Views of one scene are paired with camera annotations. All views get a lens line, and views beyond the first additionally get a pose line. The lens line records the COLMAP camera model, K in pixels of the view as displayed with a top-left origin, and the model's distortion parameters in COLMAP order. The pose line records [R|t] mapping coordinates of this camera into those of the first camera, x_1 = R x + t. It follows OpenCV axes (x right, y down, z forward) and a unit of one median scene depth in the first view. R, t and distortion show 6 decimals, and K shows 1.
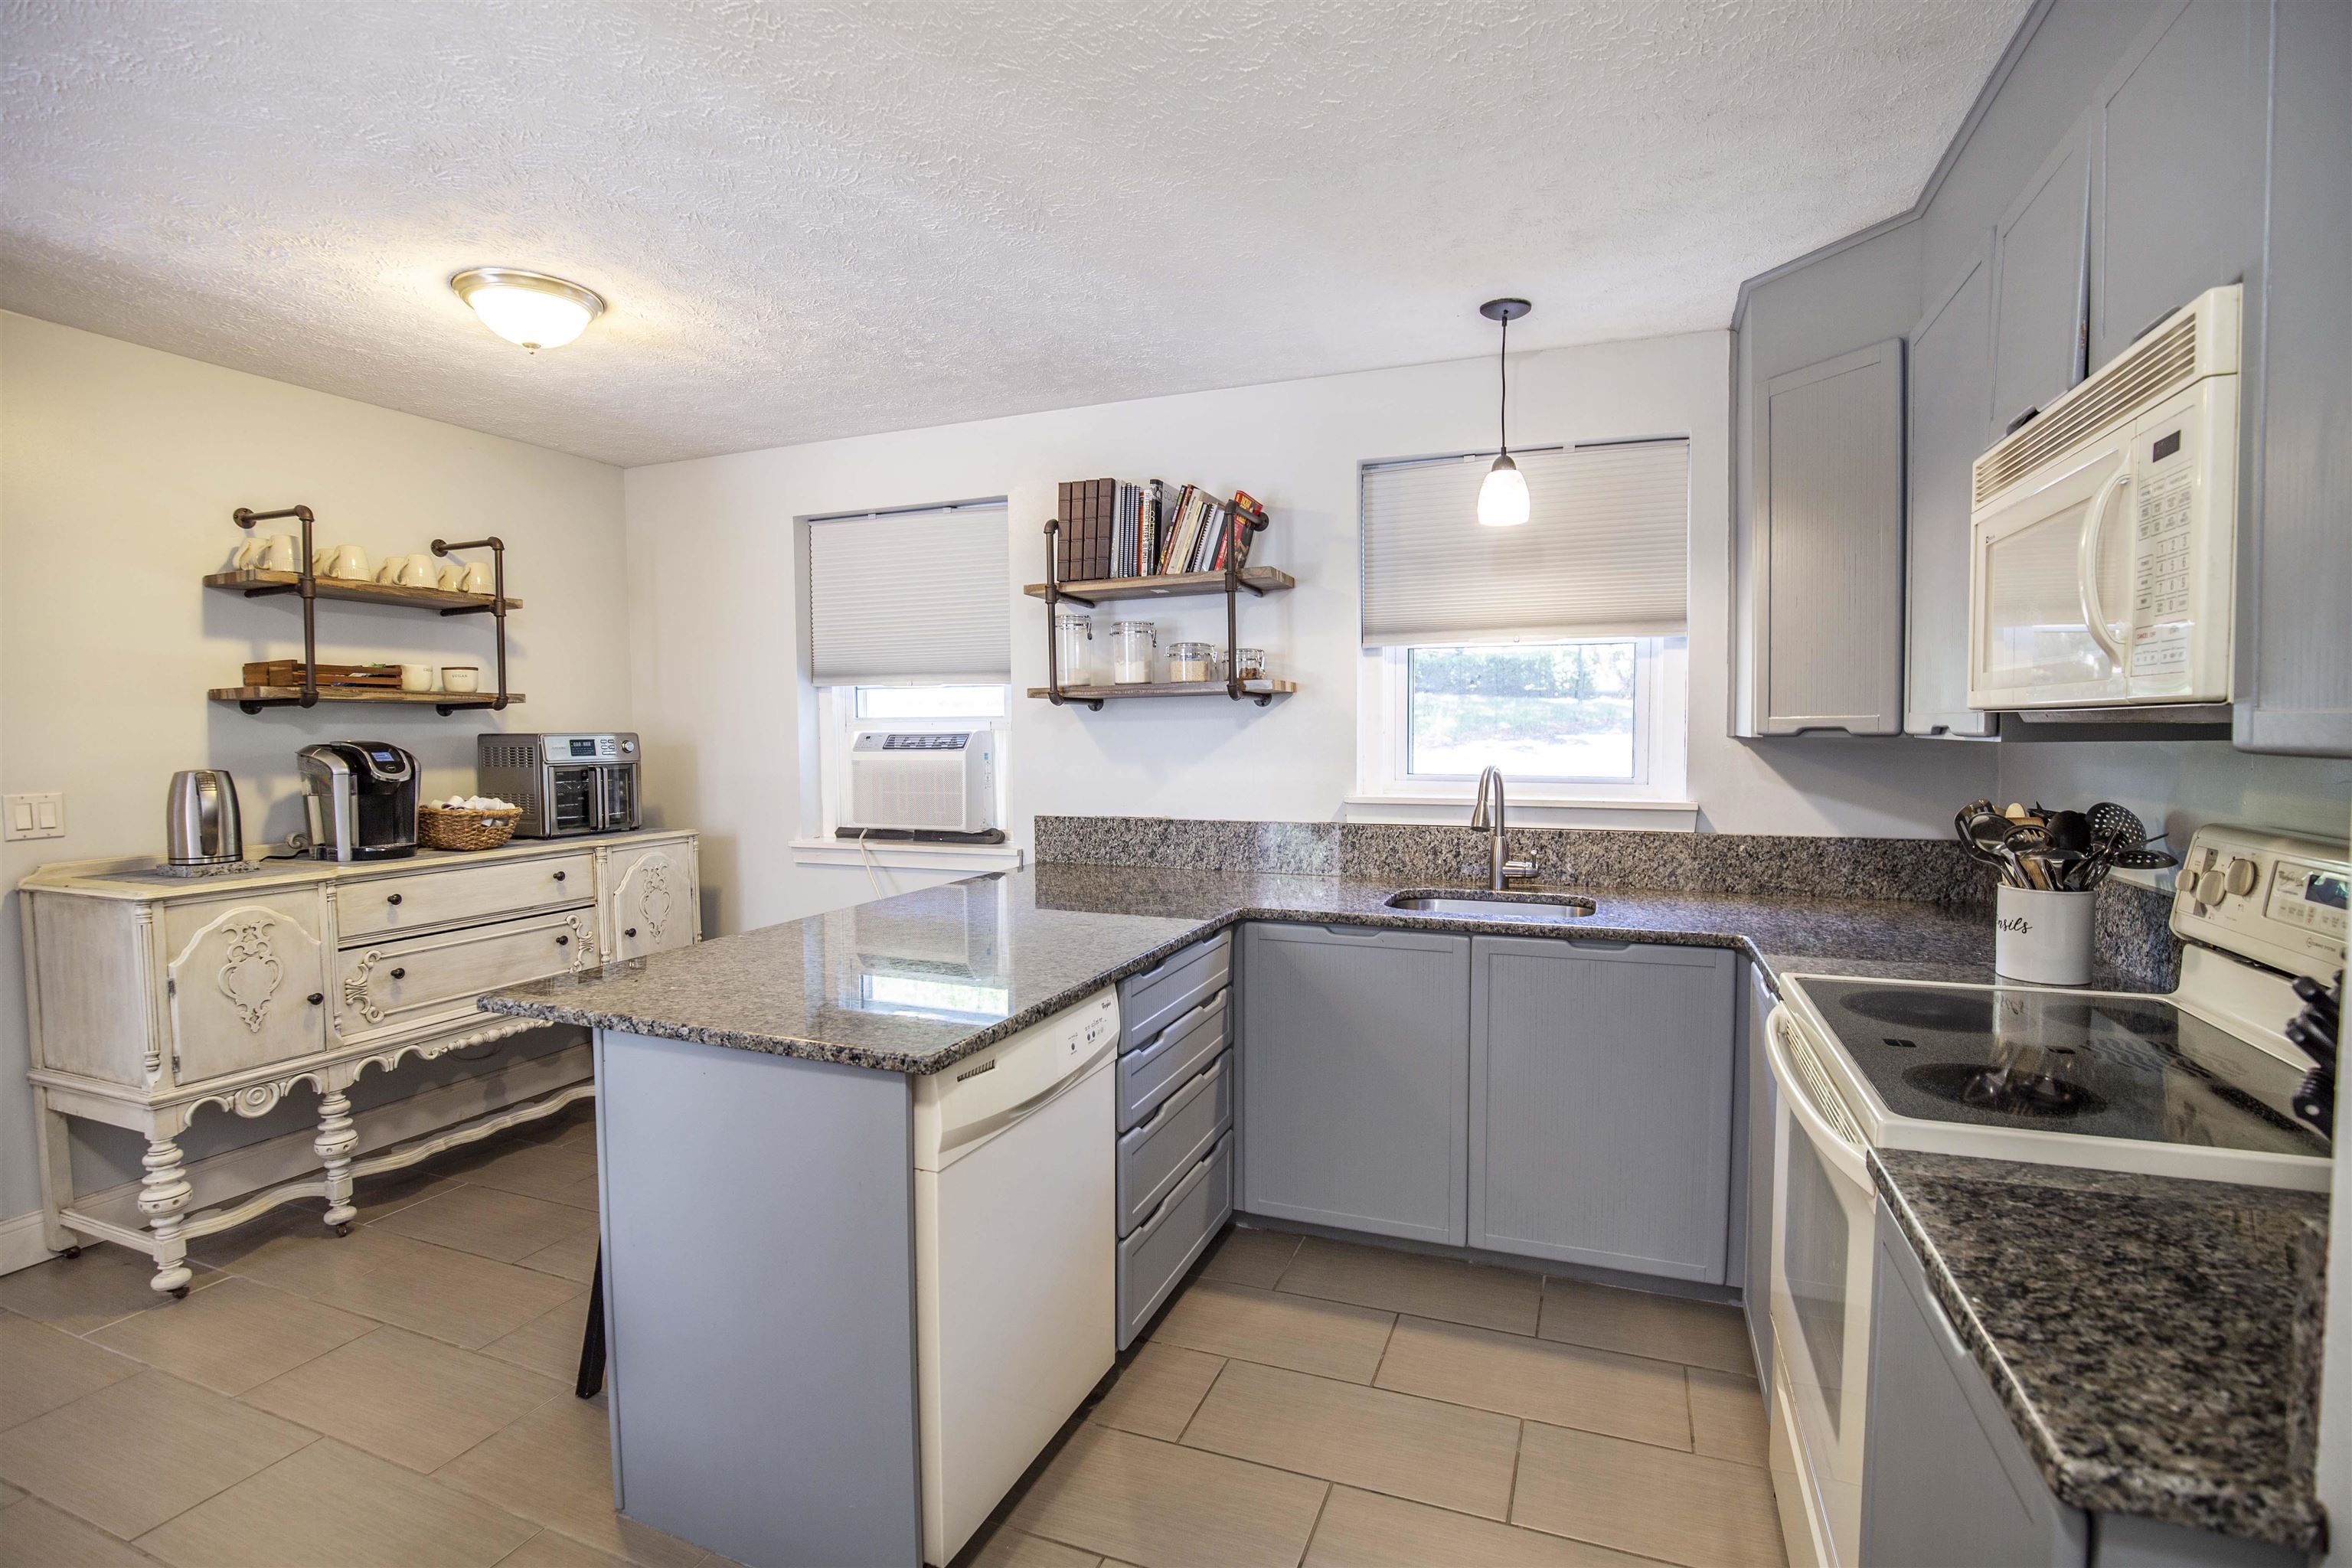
lens RADIAL K [[1088.1, 0, 1174.1], [0, 1088.1, 782.8], [0, 0, 1]] dist [-0.035294, 0.006899]
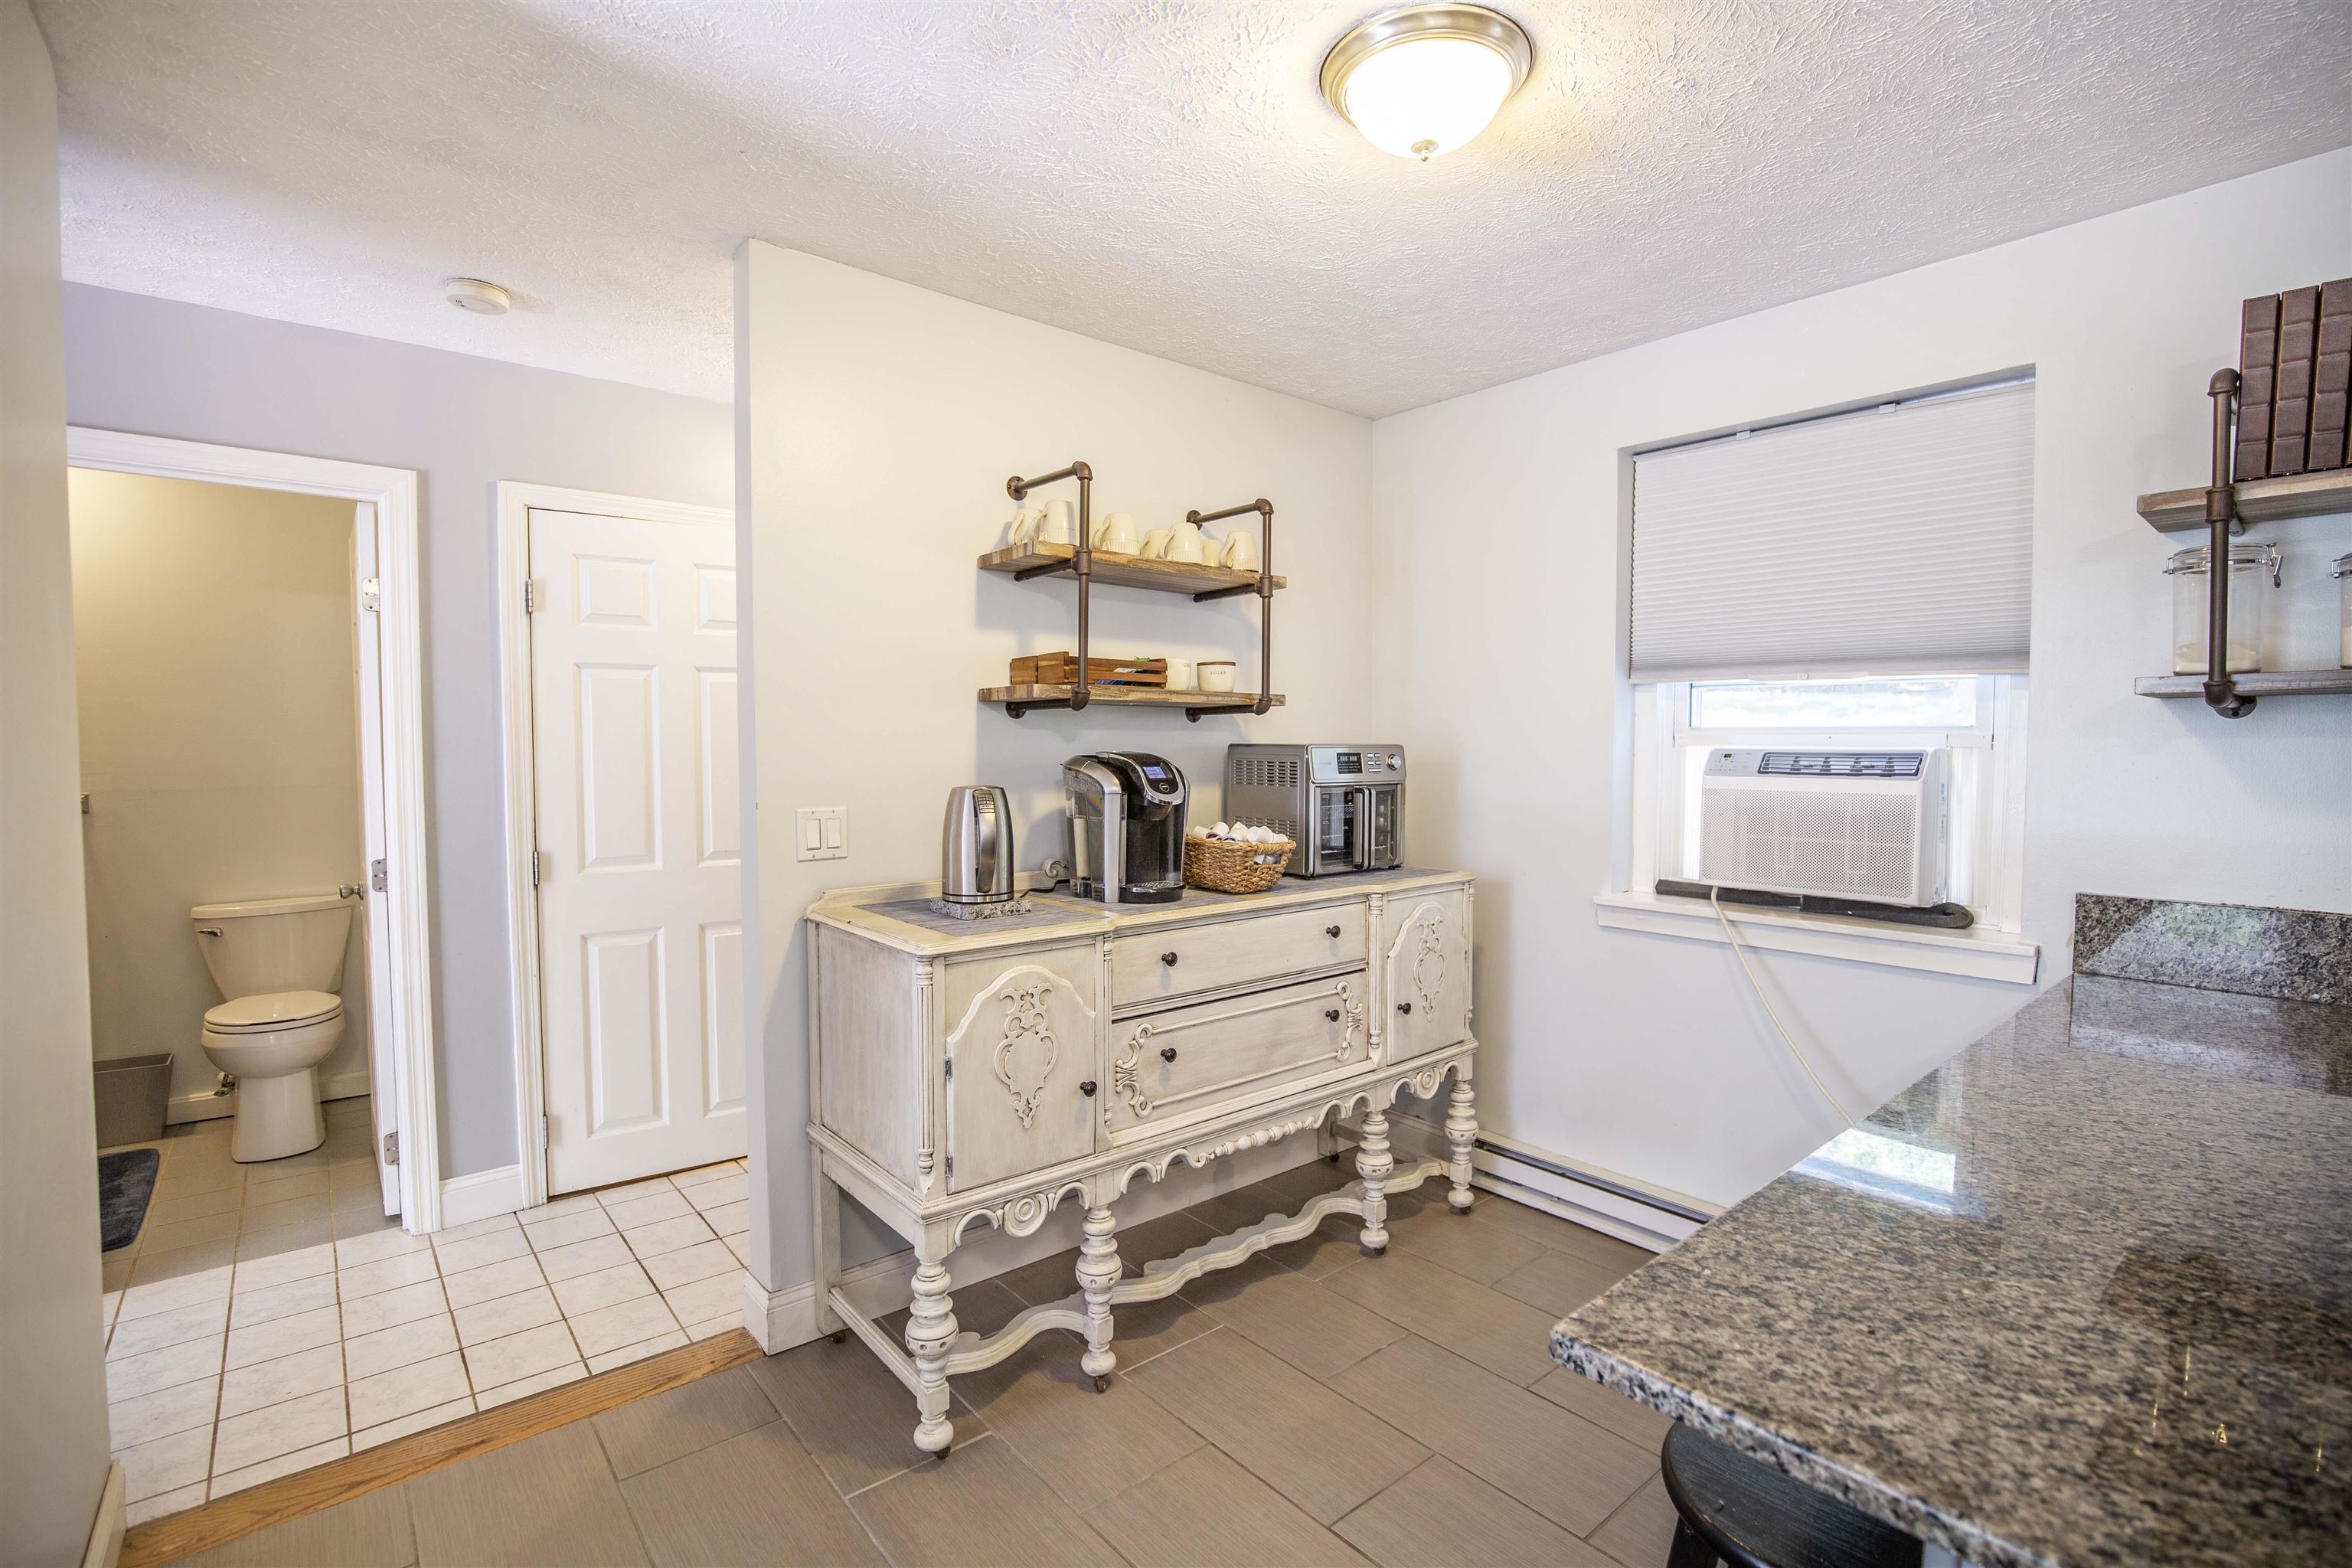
lens RADIAL K [[1088.1, 0, 1190.5], [0, 1088.1, 782.8], [0, 0, 1]] dist [-0.035294, 0.006899]
pose [[0.880106, 0.028512, -0.473921, -0.337591], [-0.032396, 0.999475, -0.000032, -0.017612], [0.473672, 0.015381, 0.880567, 0.306349]]
